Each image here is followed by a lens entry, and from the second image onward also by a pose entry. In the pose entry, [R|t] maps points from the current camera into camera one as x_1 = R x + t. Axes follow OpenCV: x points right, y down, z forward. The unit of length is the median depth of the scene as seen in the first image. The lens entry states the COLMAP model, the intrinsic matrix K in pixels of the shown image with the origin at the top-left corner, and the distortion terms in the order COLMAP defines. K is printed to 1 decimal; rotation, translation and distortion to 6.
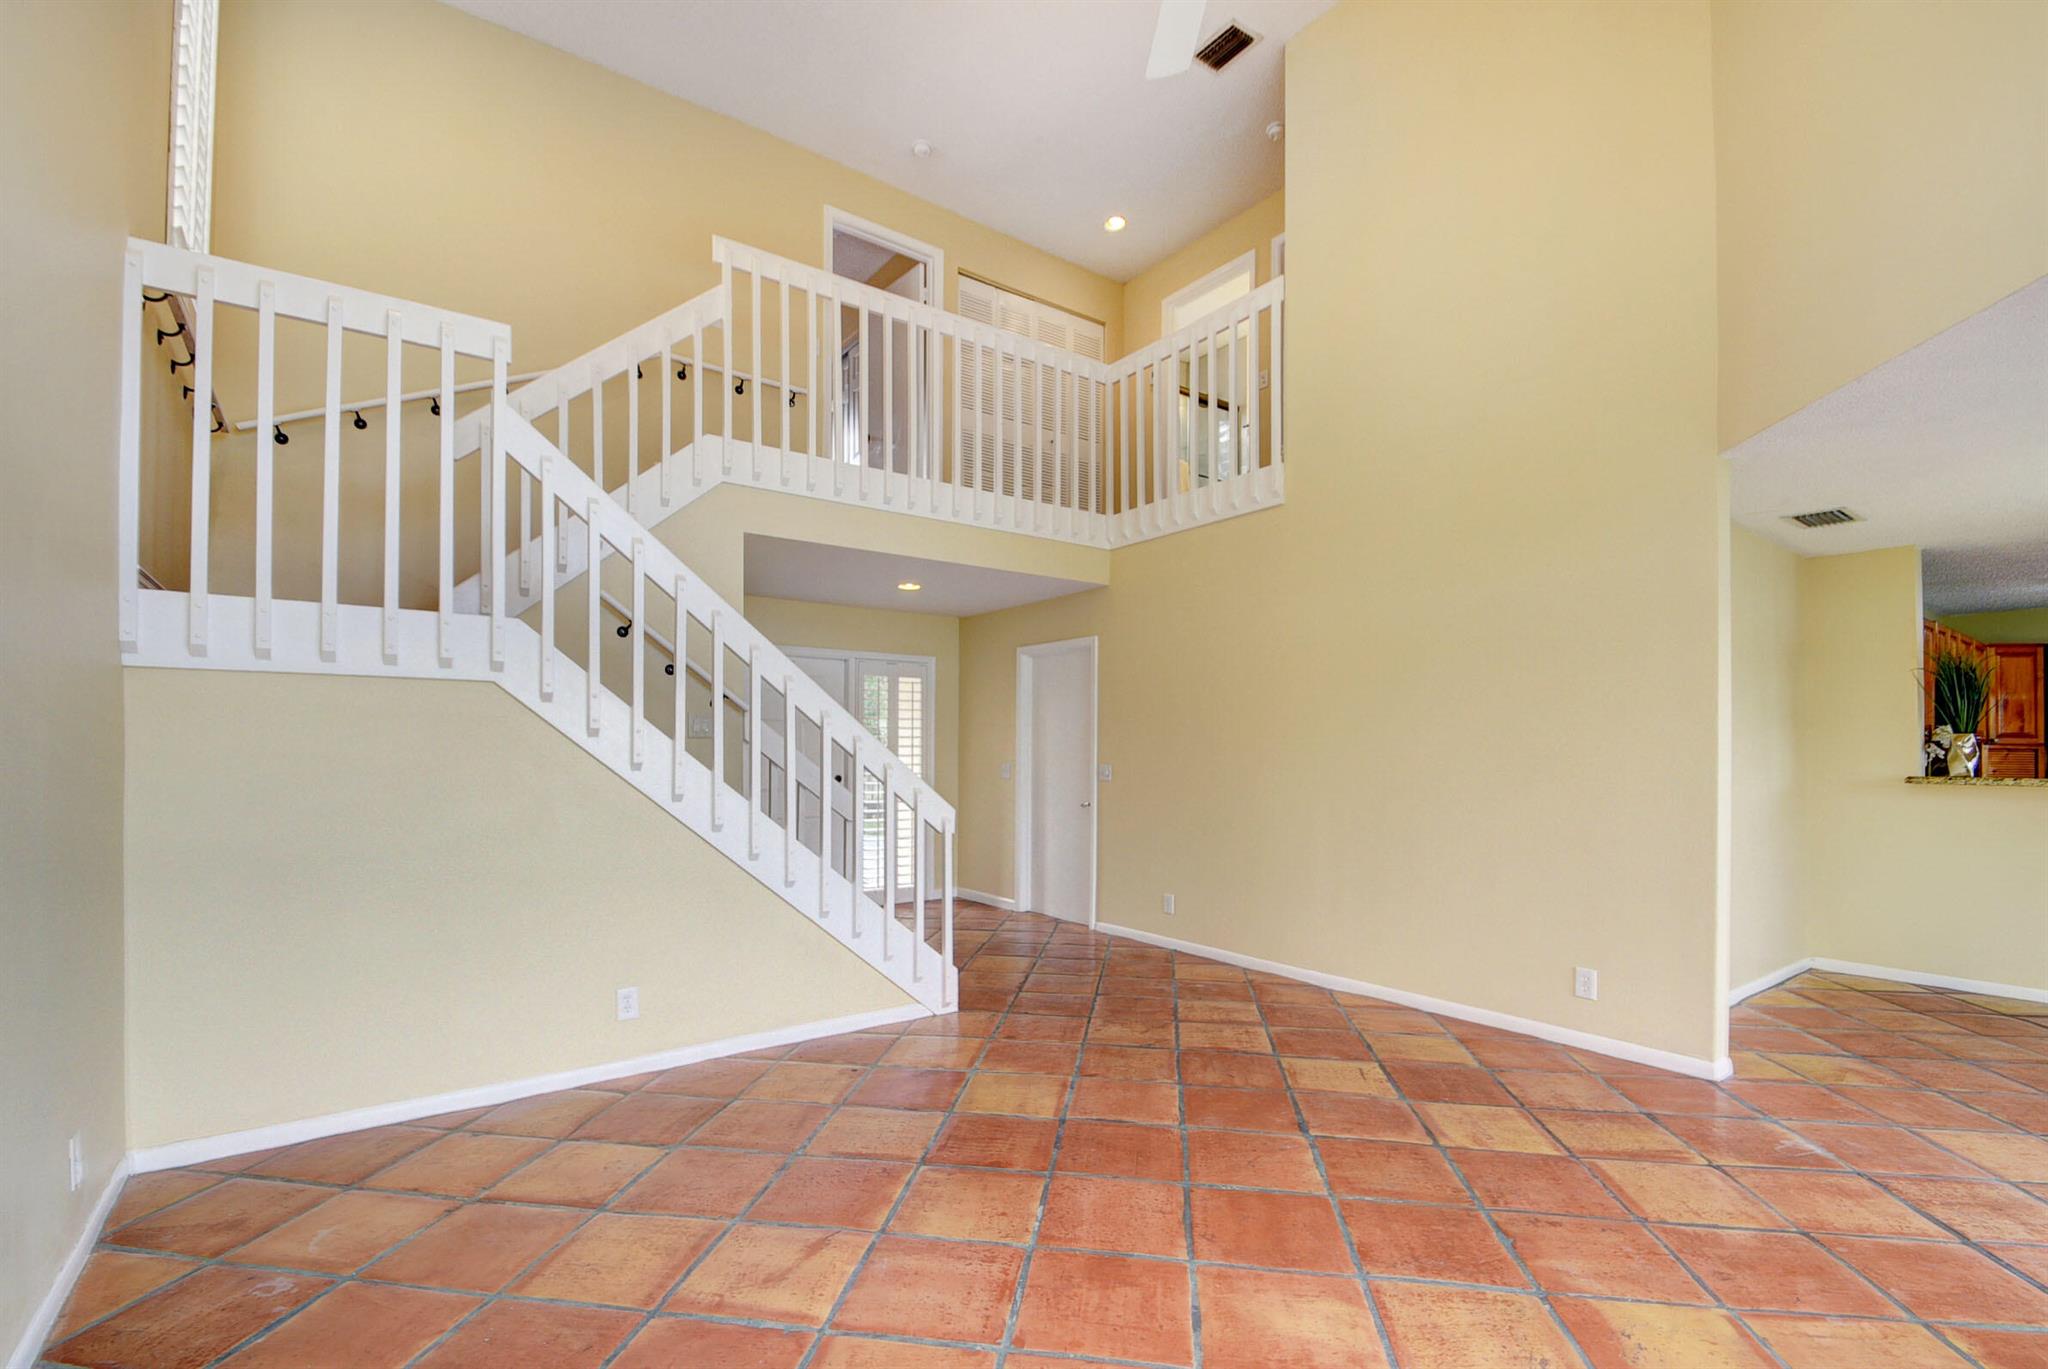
lens RADIAL K [[902.0, 0, 1009.4], [0, 902.0, 741.7], [0, 0, 1]] dist [0.012419, -0.014281]
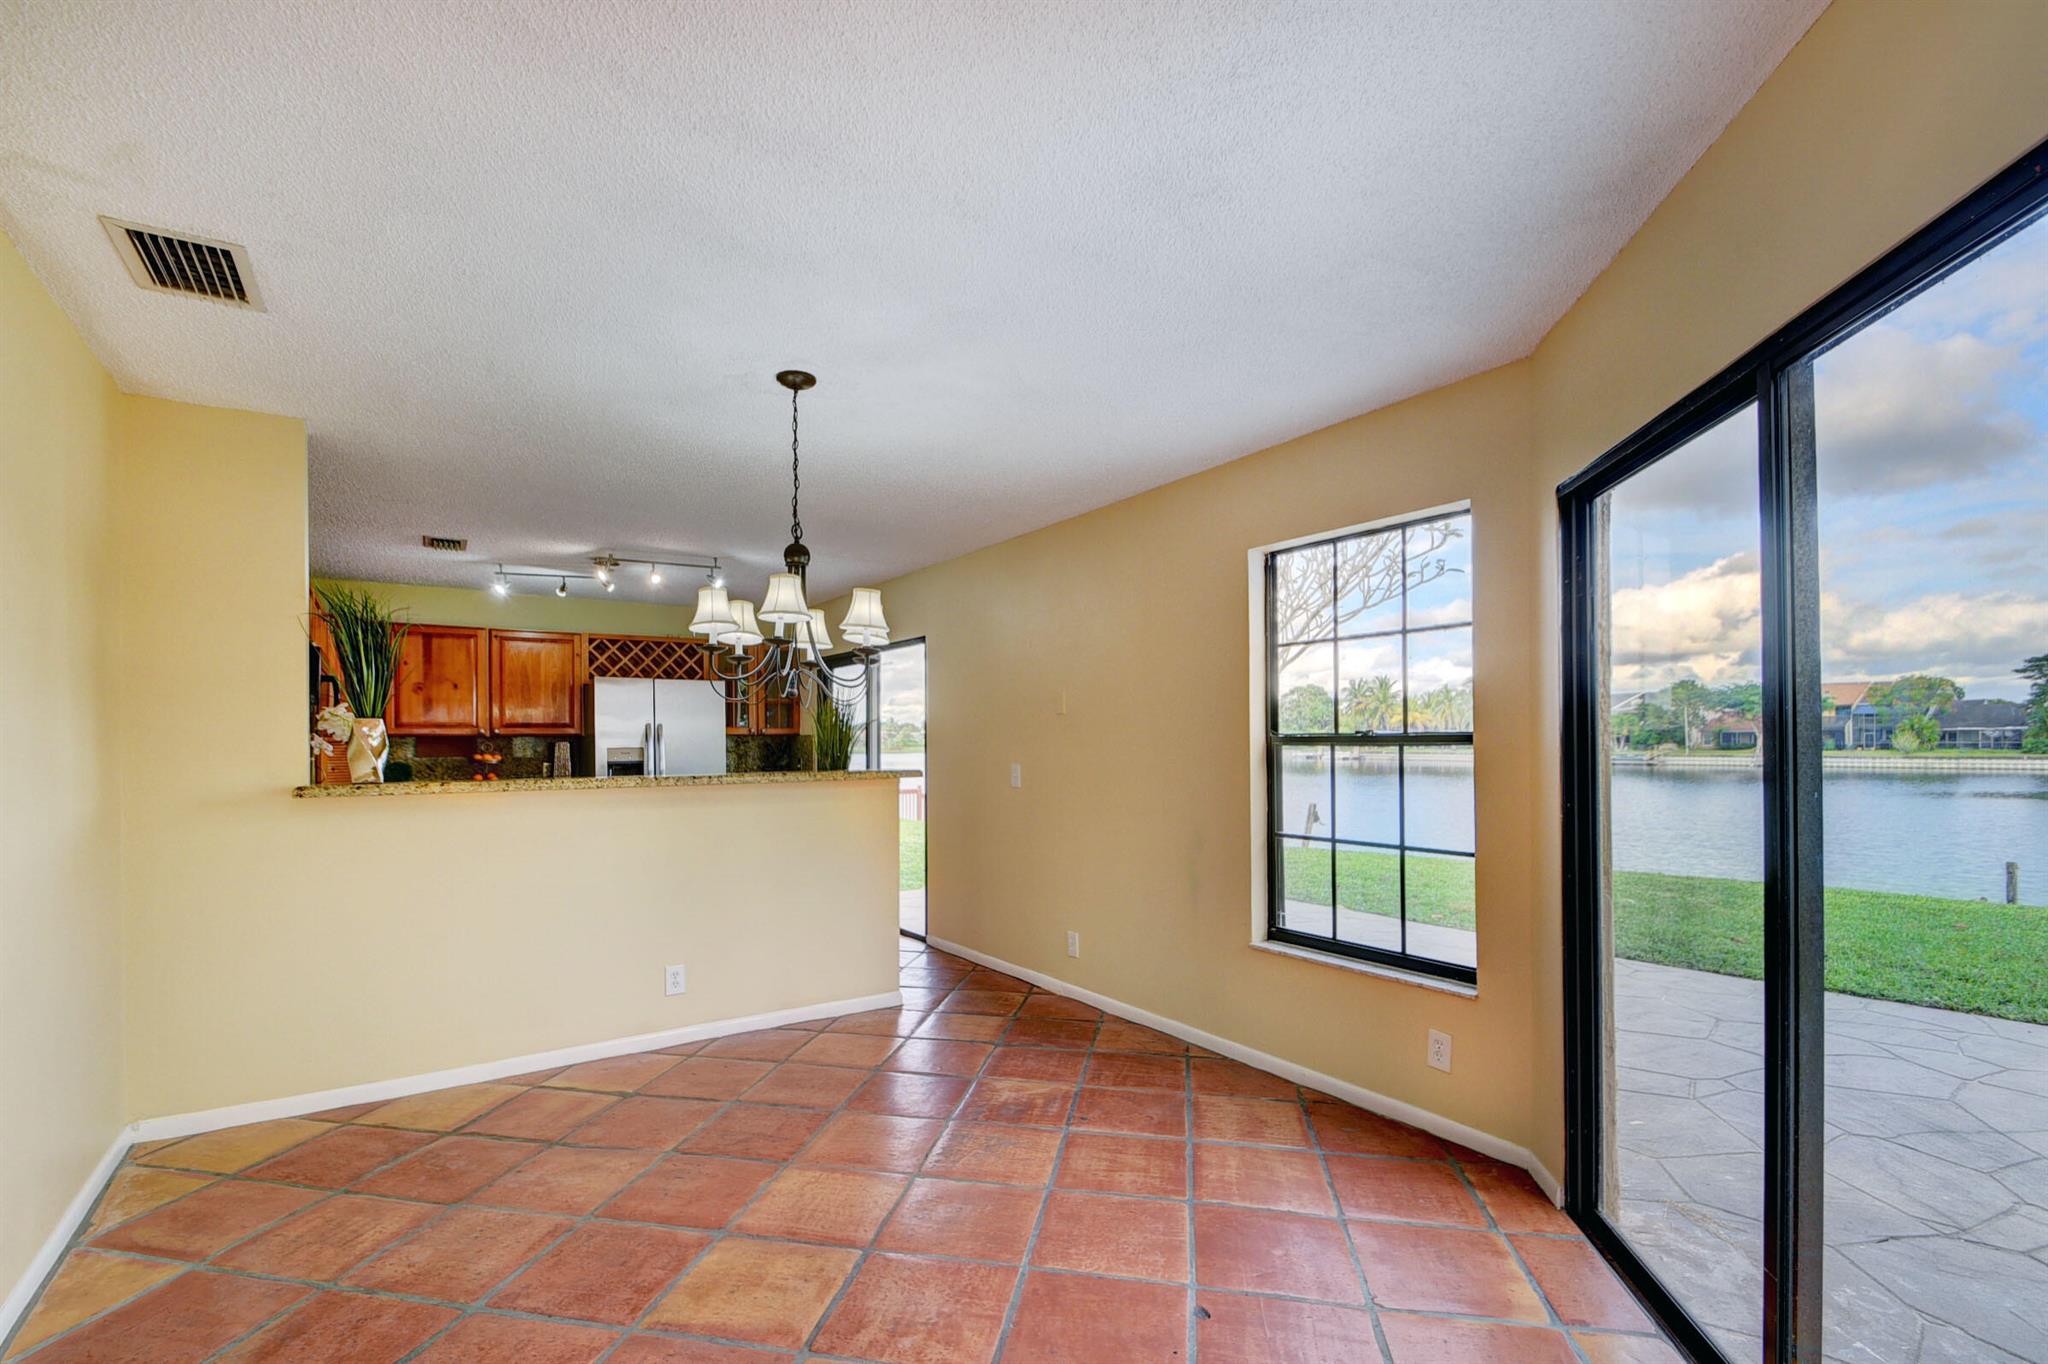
lens RADIAL K [[902.0, 0, 1009.4], [0, 902.0, 739.2], [0, 0, 1]] dist [0.012419, -0.014281]
pose [[0.028598, -0.003743, 0.999584, 0.433512], [0.000926, 0.999993, 0.003718, 0.005389], [-0.999591, 0.000819, 0.028601, 0.549186]]
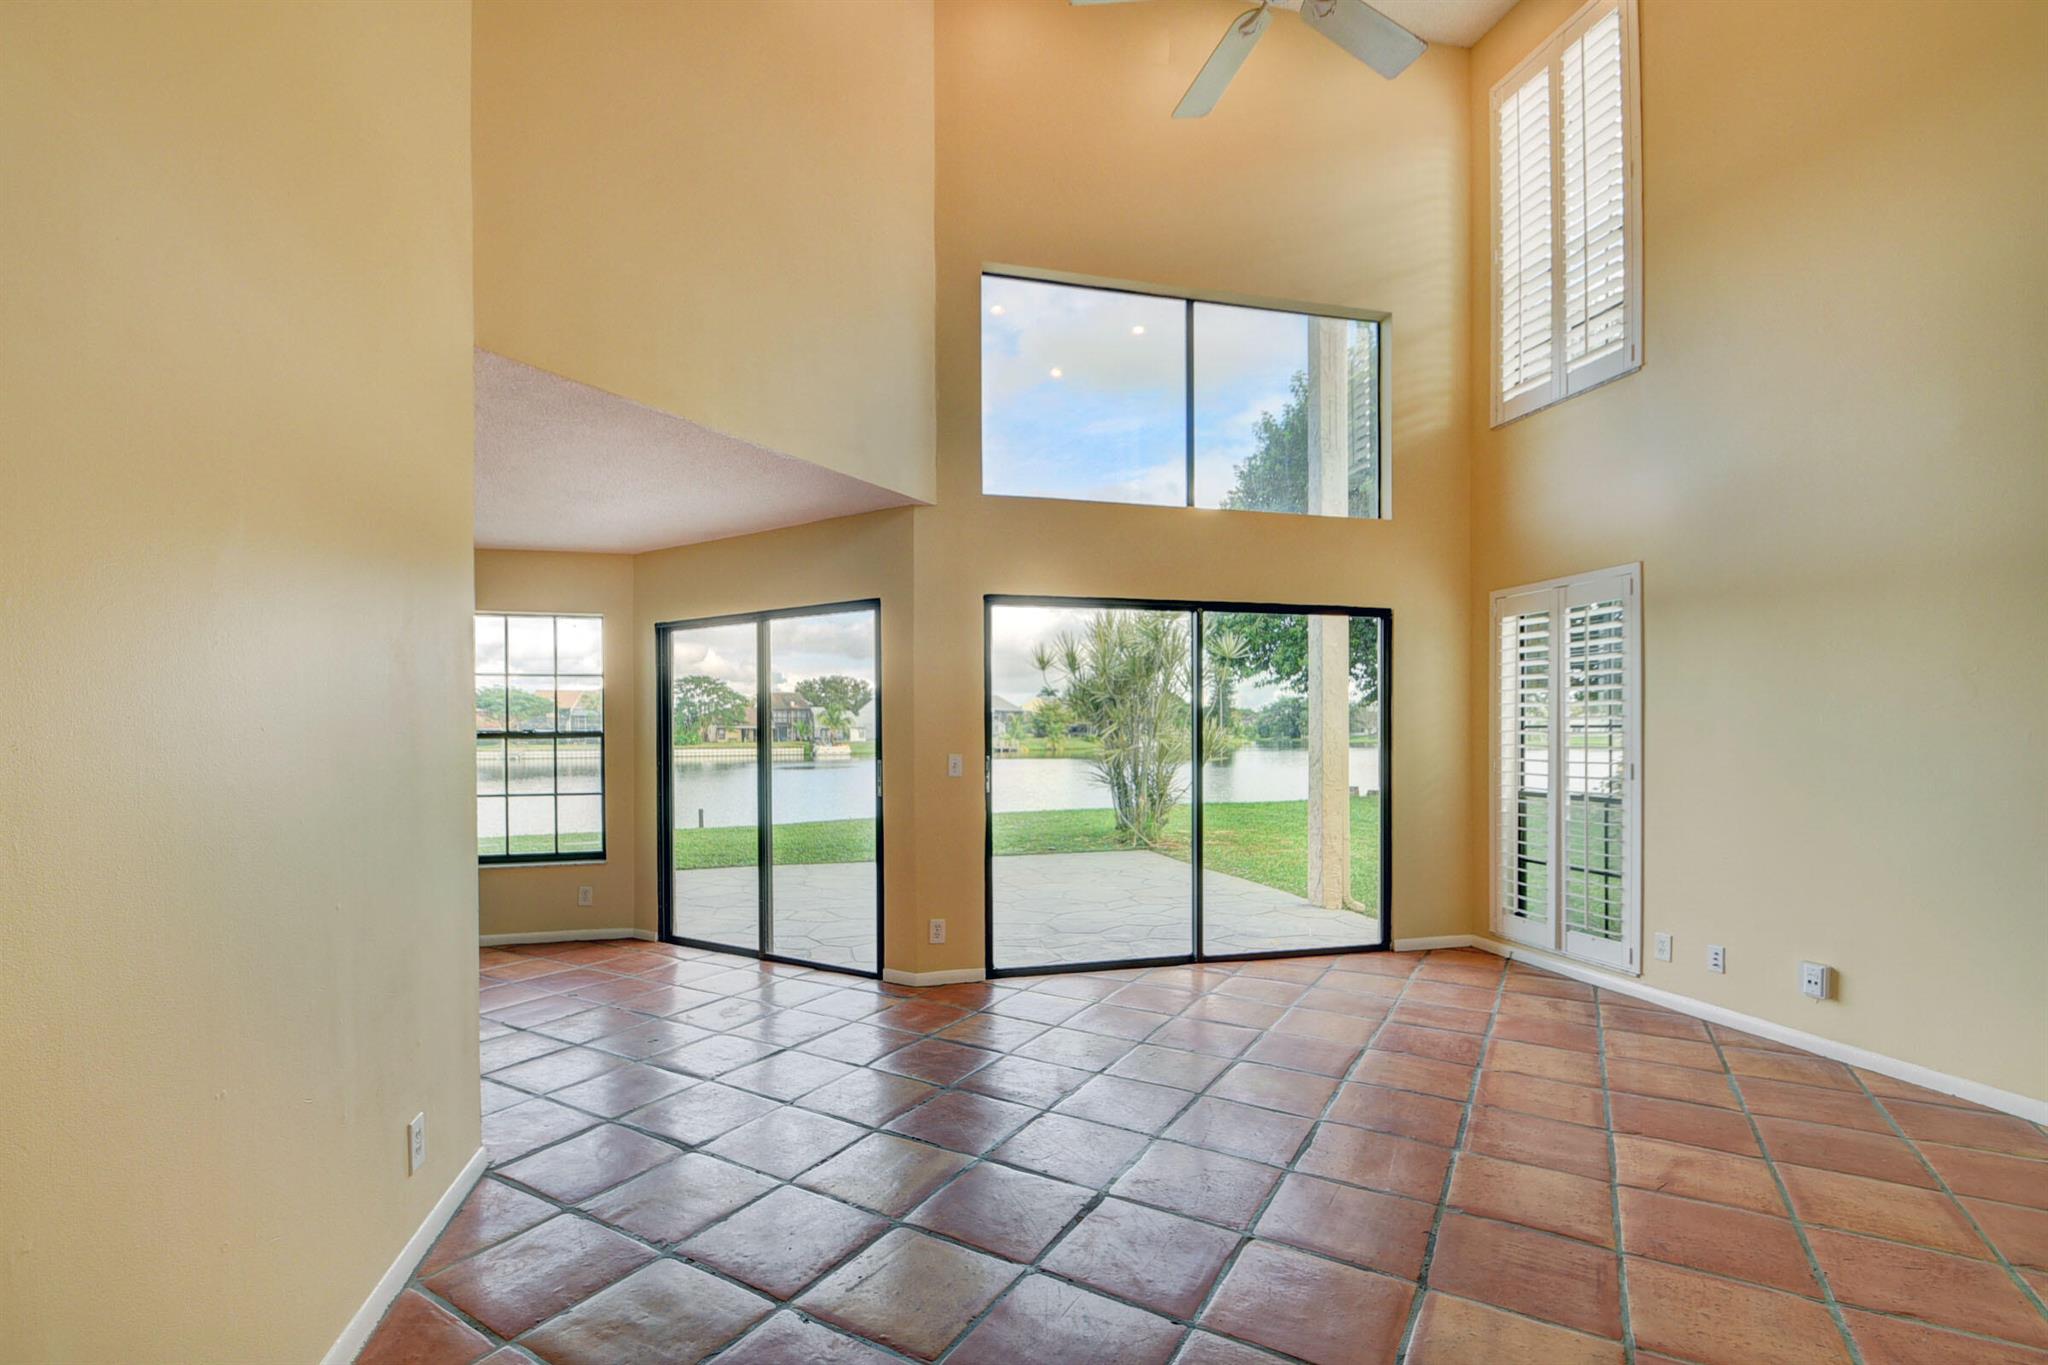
lens RADIAL K [[902.0, 0, 1009.4], [0, 902.0, 739.7], [0, 0, 1]] dist [0.012419, -0.014281]
pose [[-0.924956, -0.006708, 0.380016, 0.062432], [-0.004726, 0.999970, 0.006148, 0.004351], [-0.380046, 0.003890, -0.924959, 1.213942]]
